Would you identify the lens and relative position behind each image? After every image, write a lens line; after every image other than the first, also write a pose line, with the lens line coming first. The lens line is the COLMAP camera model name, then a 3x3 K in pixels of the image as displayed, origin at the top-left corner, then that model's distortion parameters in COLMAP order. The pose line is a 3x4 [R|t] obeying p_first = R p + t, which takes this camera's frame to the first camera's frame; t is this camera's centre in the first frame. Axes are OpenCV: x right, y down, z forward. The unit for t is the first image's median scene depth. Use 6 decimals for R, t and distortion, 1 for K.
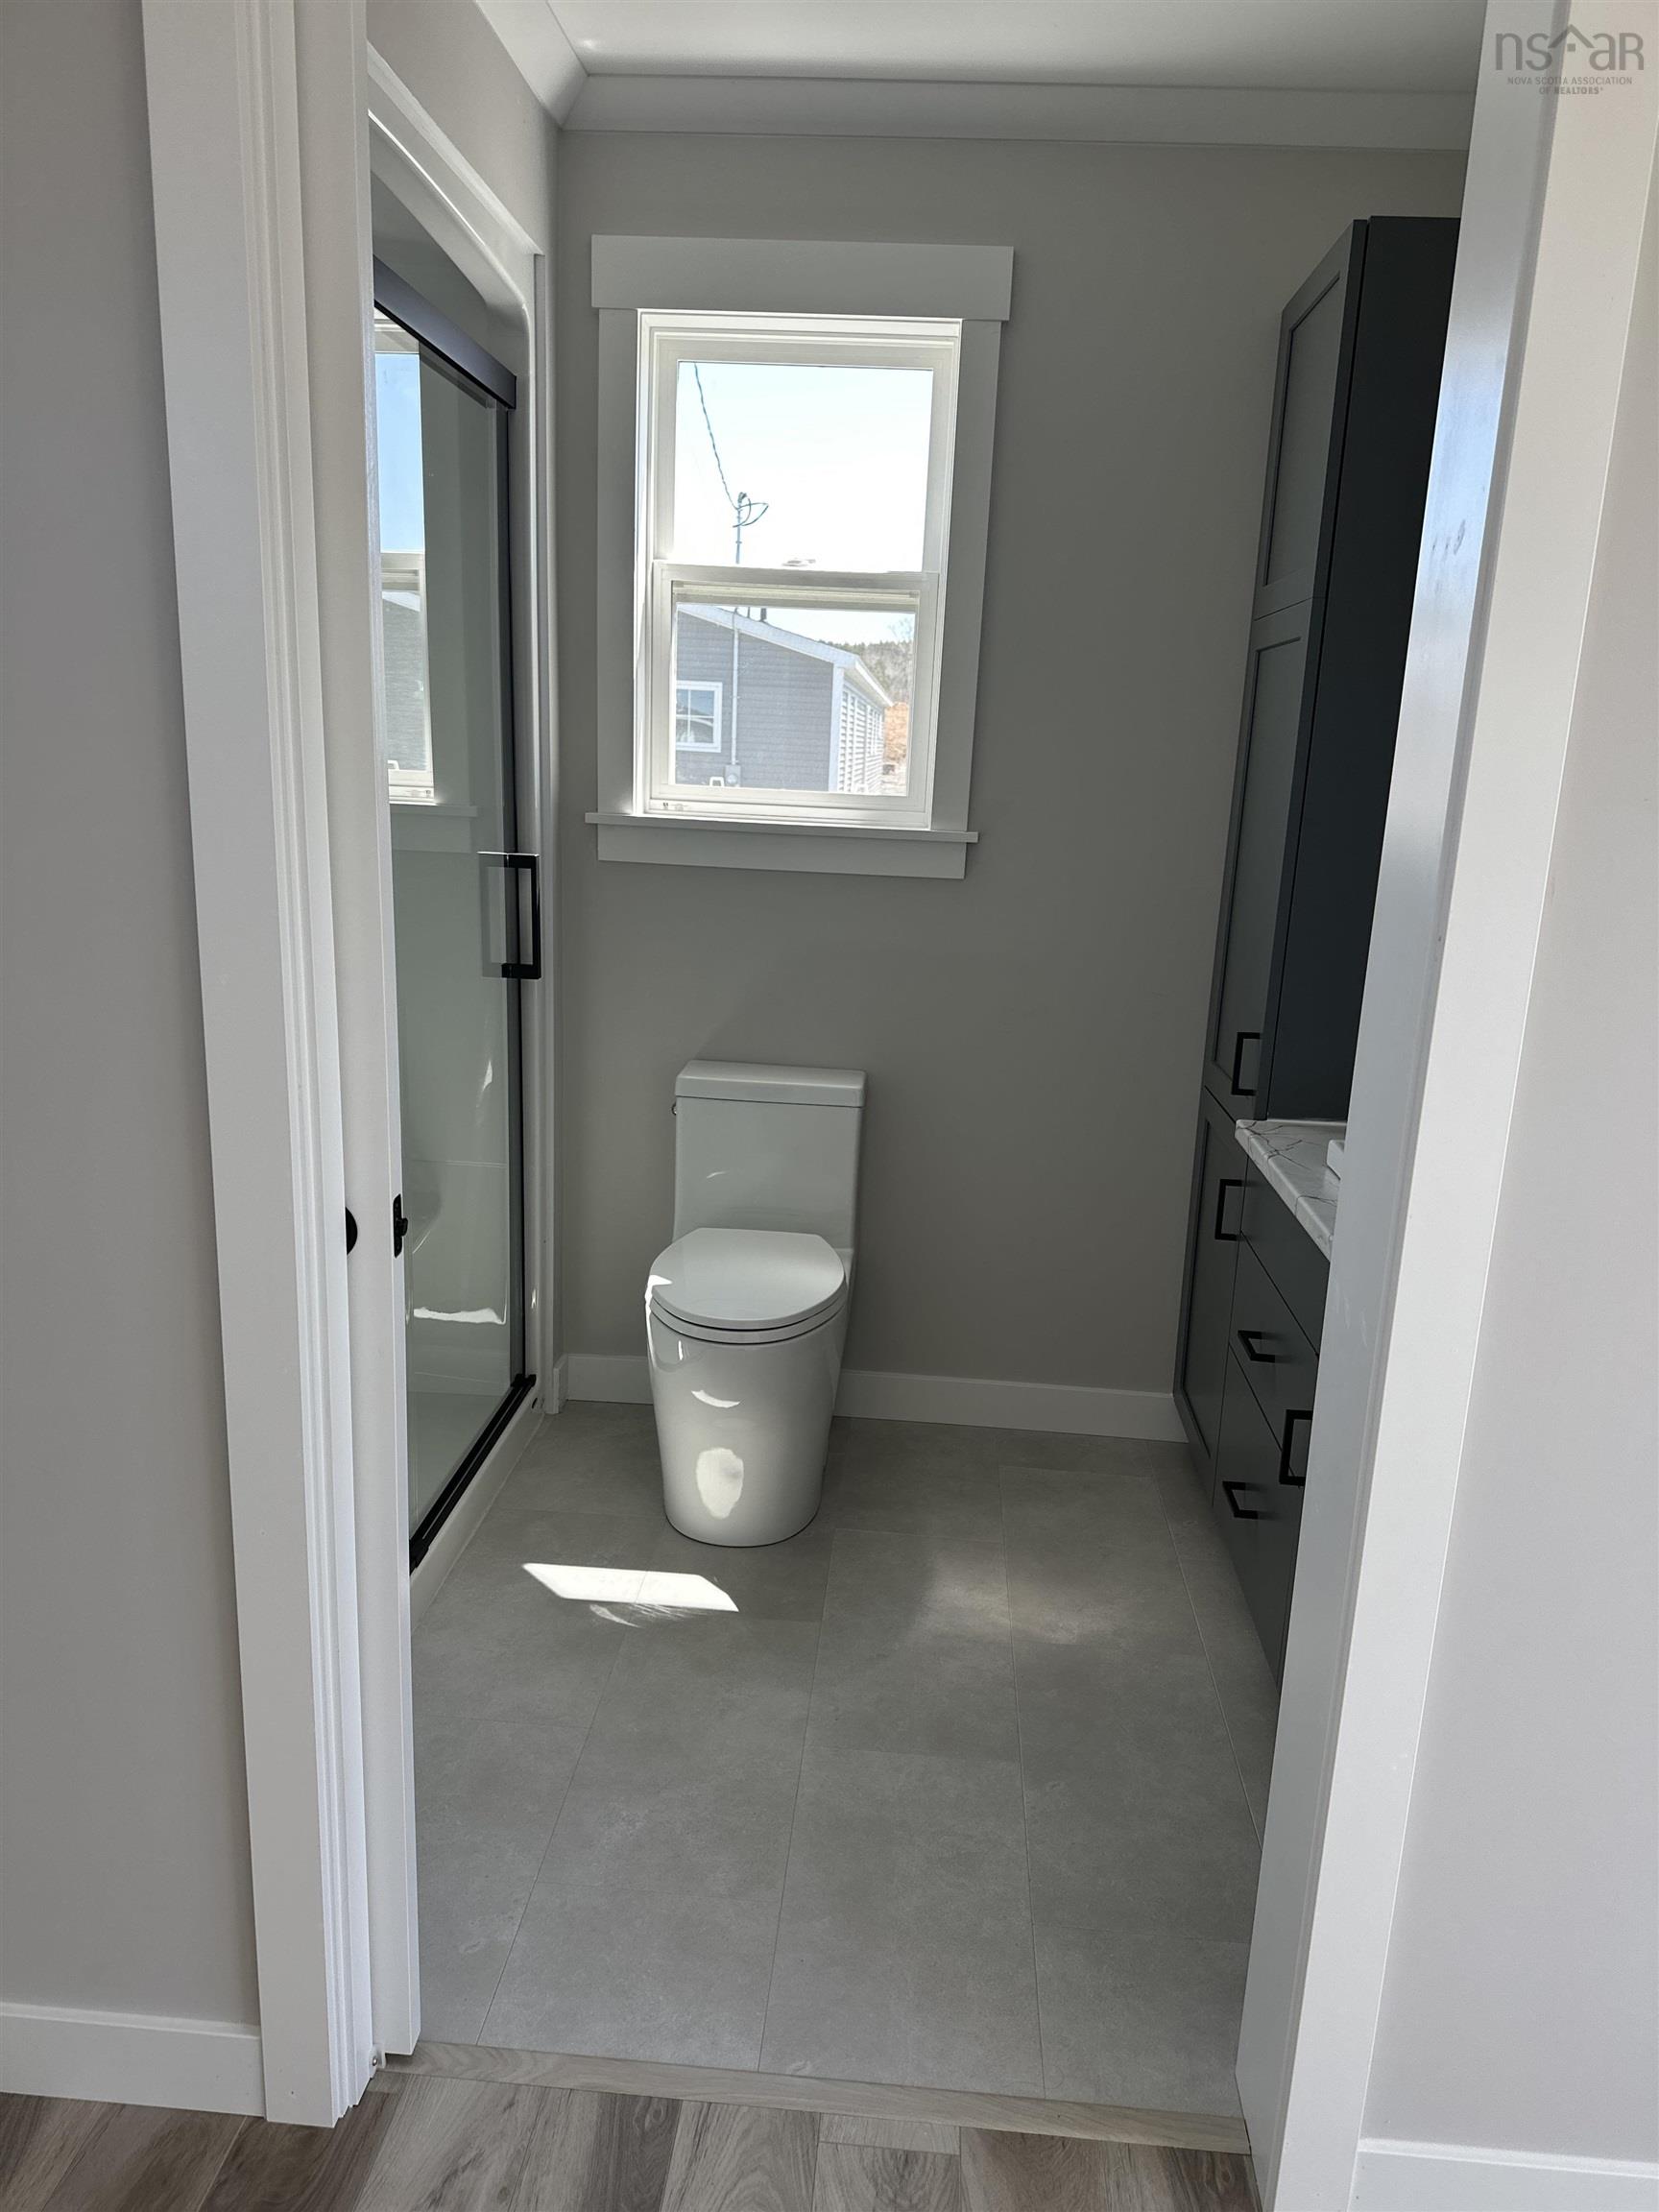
lens RADIAL K [[1559.4, 0, 829.5], [0, 1559.4, 1106.0], [0, 0, 1]] dist [-0.006821, -0.005932]
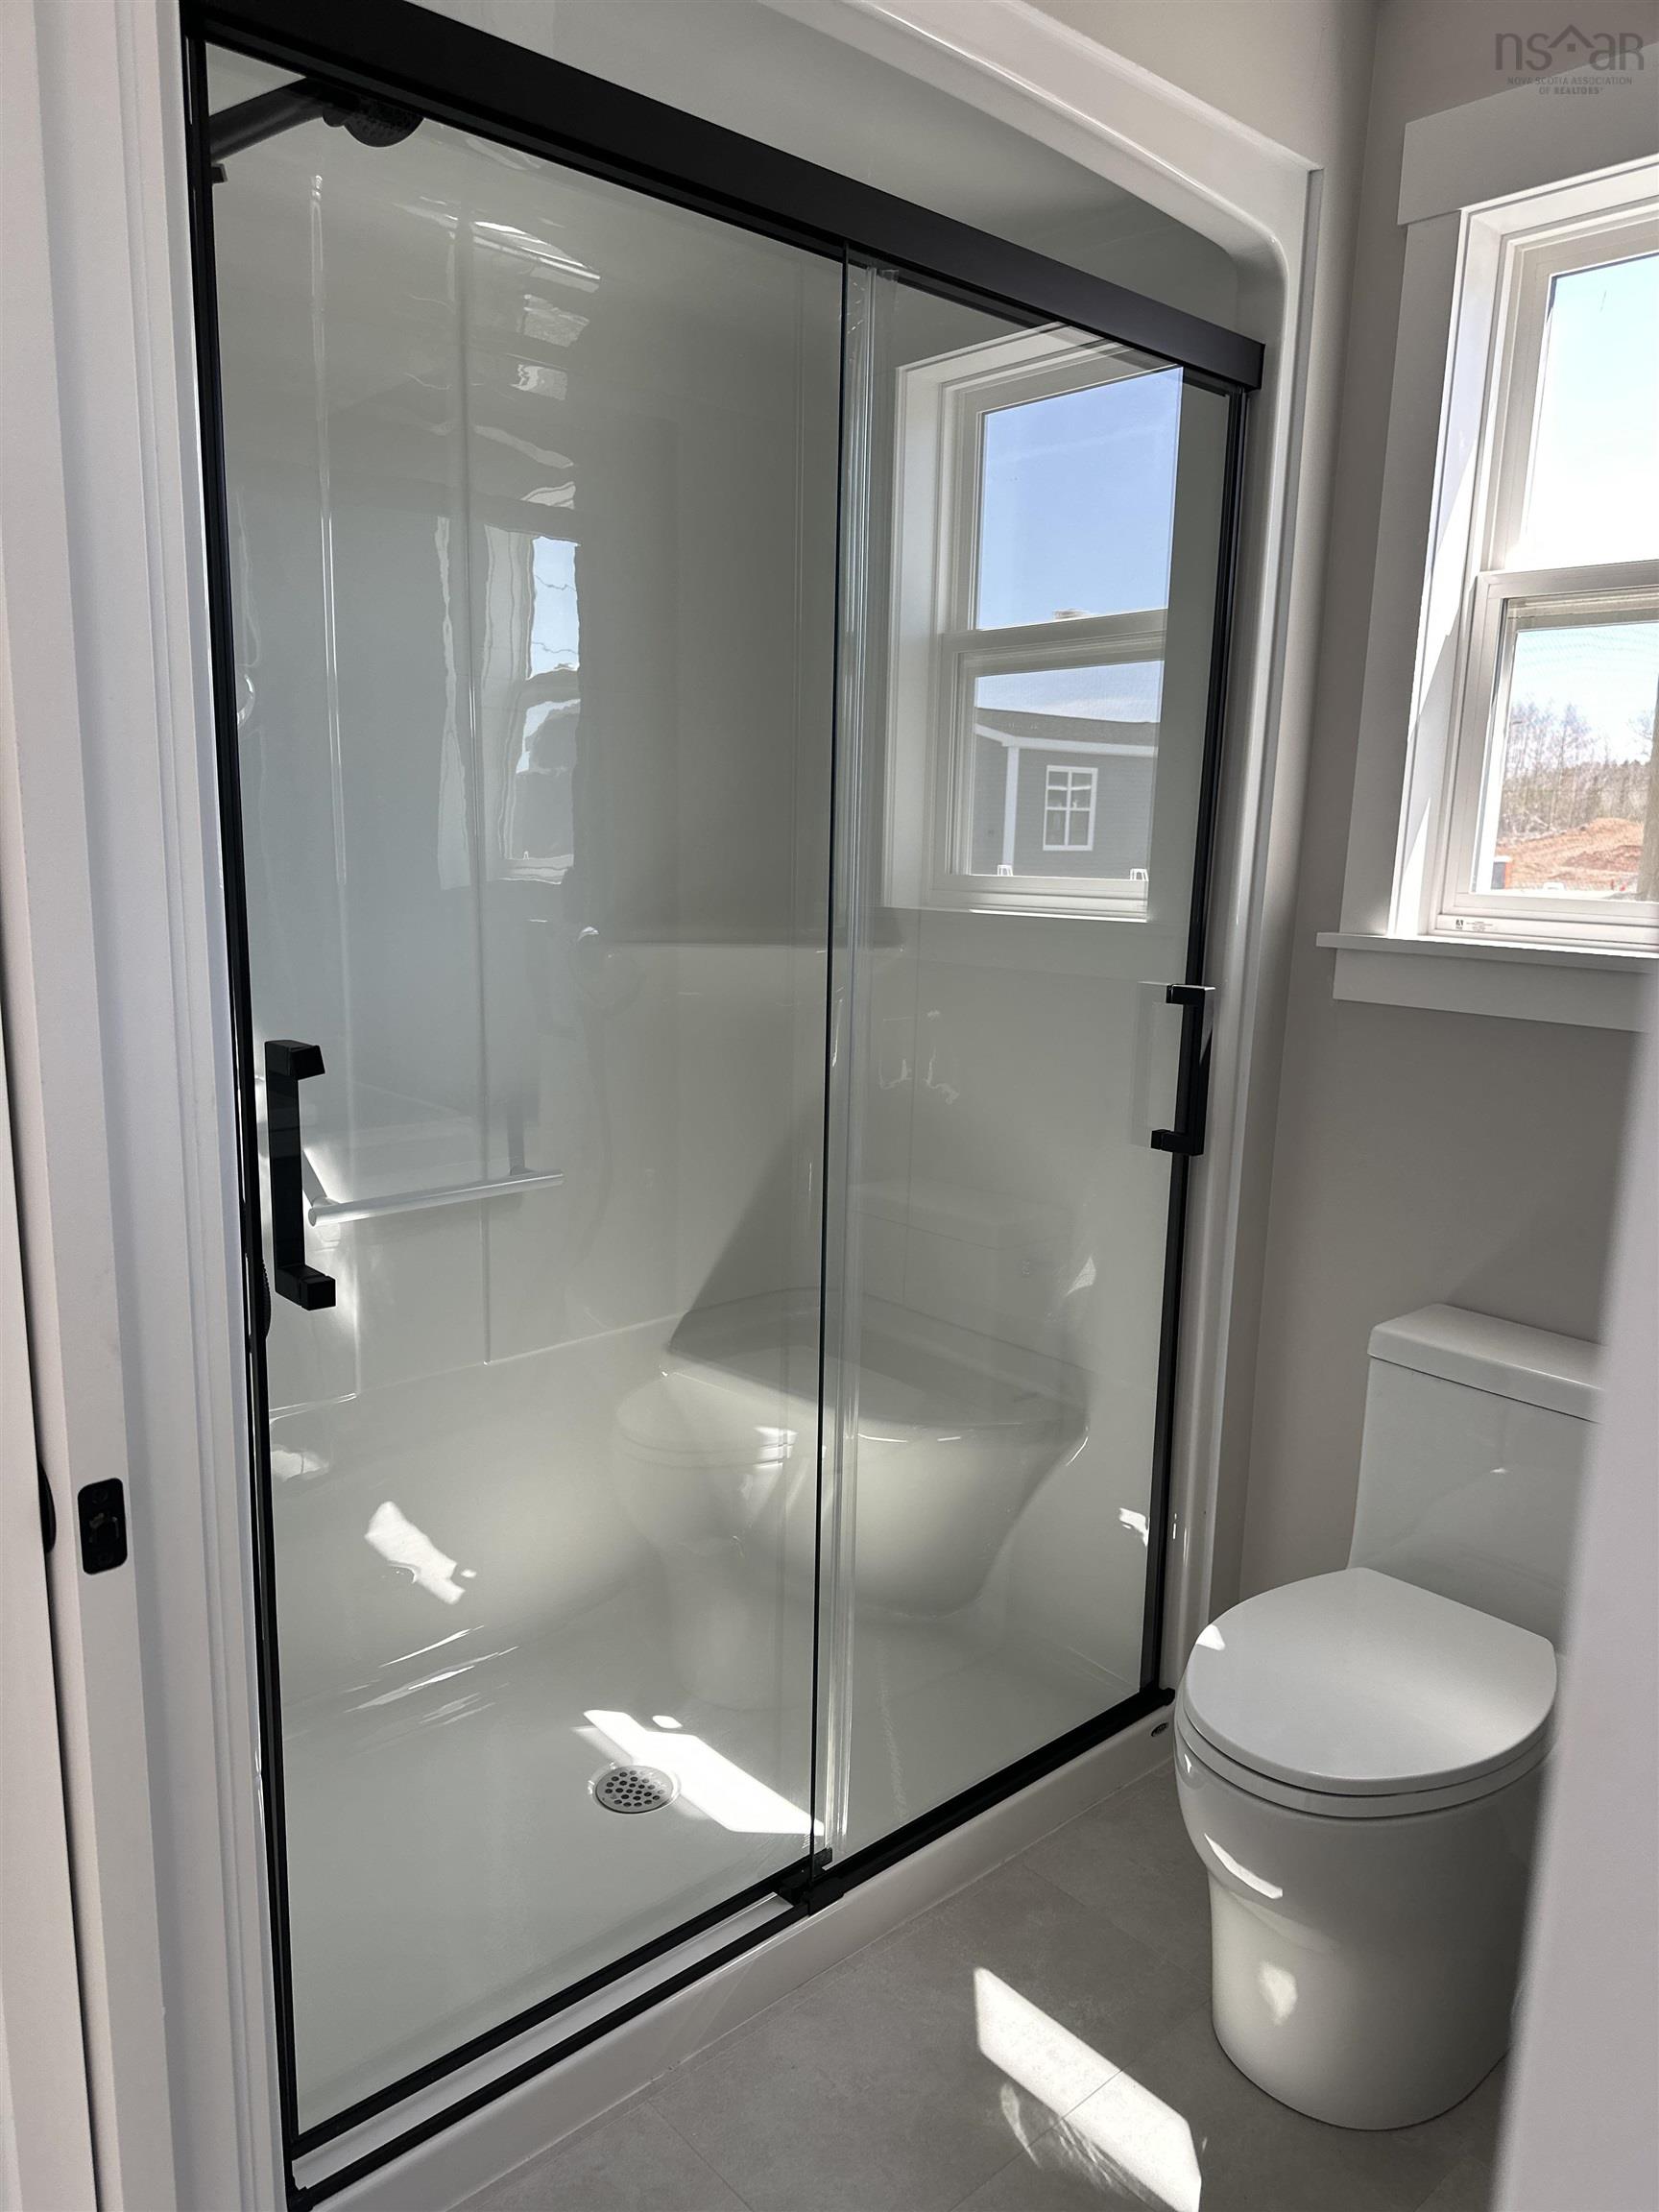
lens RADIAL K [[1559.4, 0, 829.5], [0, 1559.4, 1106.0], [0, 0, 1]] dist [-0.006821, -0.005932]
pose [[0.720108, 0.101890, -0.686340, 0.180963], [-0.153496, 0.988045, -0.014369, -0.066916], [0.676671, 0.115698, 0.727139, 0.350120]]
